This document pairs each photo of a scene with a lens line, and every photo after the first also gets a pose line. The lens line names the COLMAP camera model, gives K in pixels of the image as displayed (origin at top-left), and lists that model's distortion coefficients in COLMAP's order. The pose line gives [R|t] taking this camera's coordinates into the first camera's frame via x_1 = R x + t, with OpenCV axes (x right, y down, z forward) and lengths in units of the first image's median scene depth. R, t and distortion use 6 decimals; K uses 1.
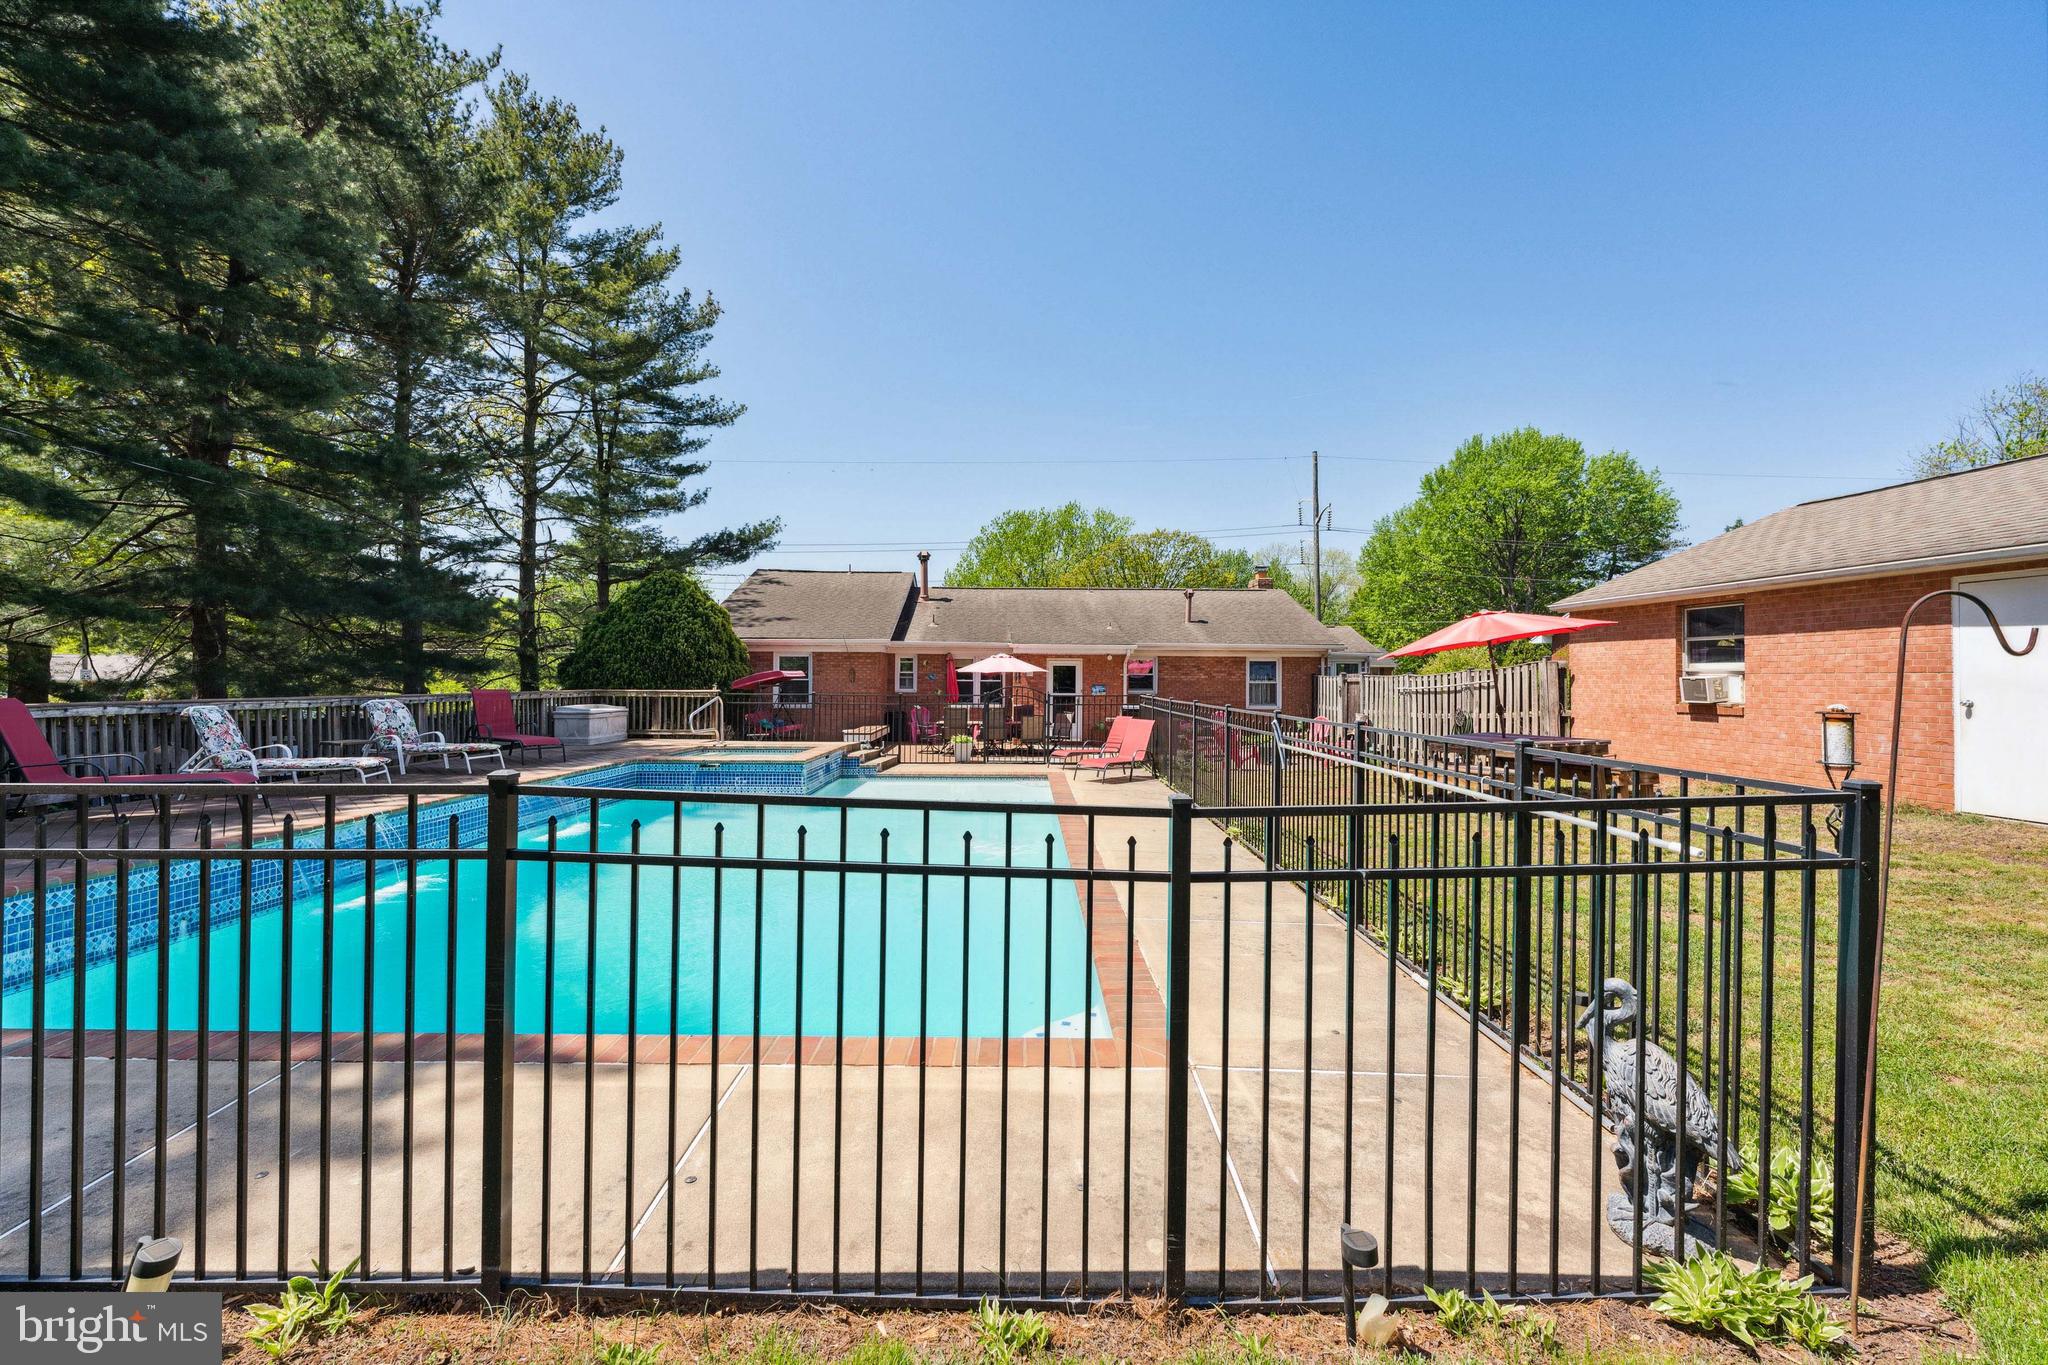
lens RADIAL K [[829.4, 0, 1020.0], [0, 829.4, 668.6], [0, 0, 1]] dist [0.001068, -0.000787]
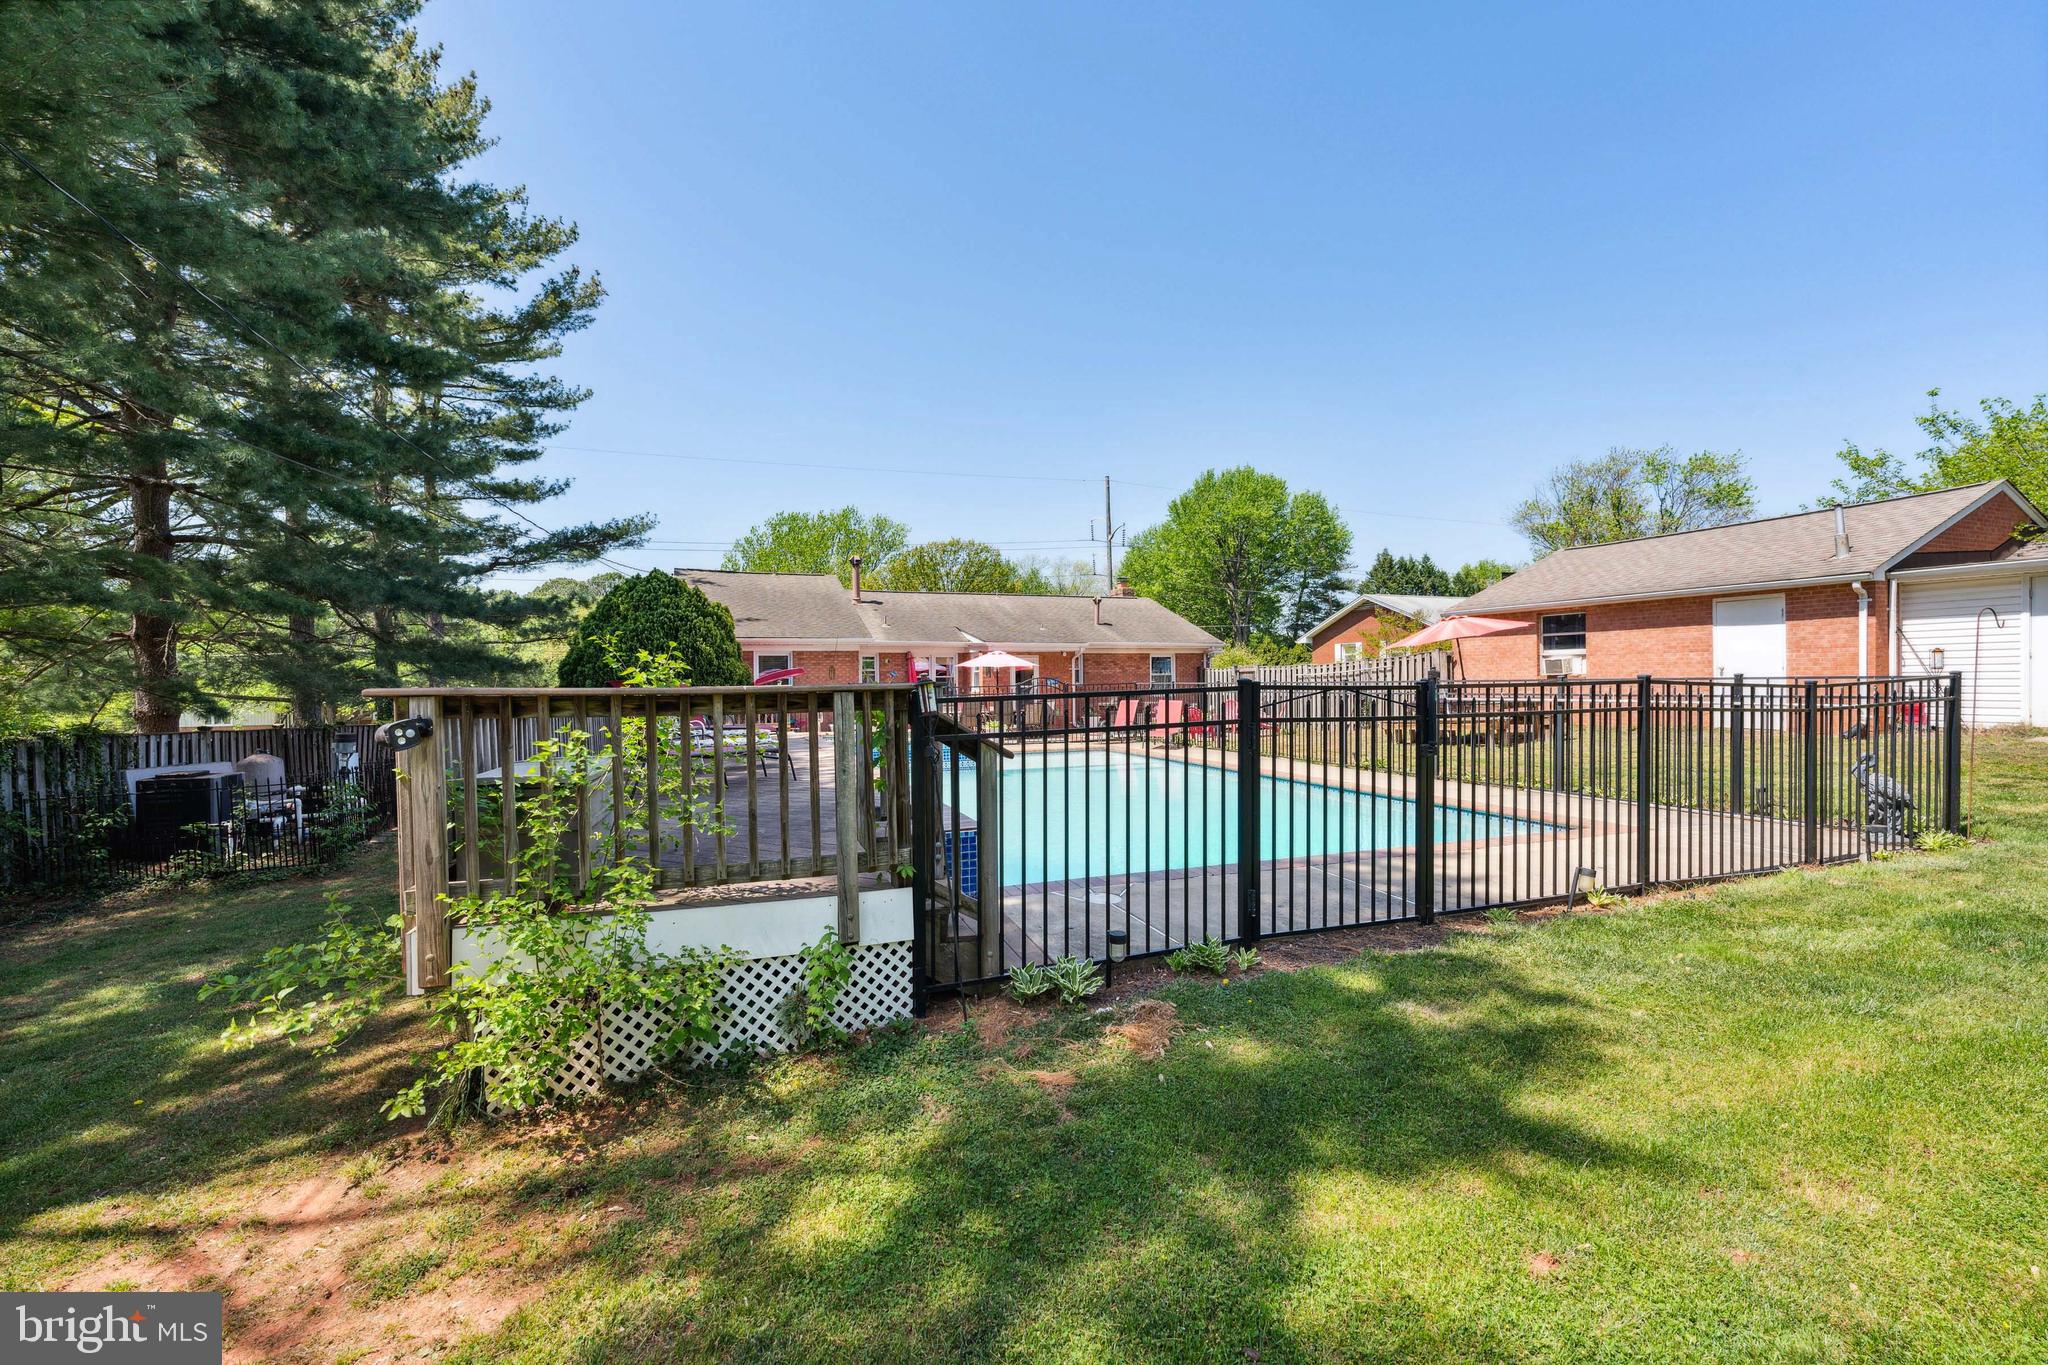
lens RADIAL K [[829.4, 0, 1010.3], [0, 829.4, 683.9], [0, 0, 1]] dist [0.001068, -0.000787]
pose [[0.940688, -0.019388, 0.338718, -0.281066], [0.014962, 0.999765, 0.015672, 0.007277], [-0.338942, -0.009675, 0.940758, -0.054236]]
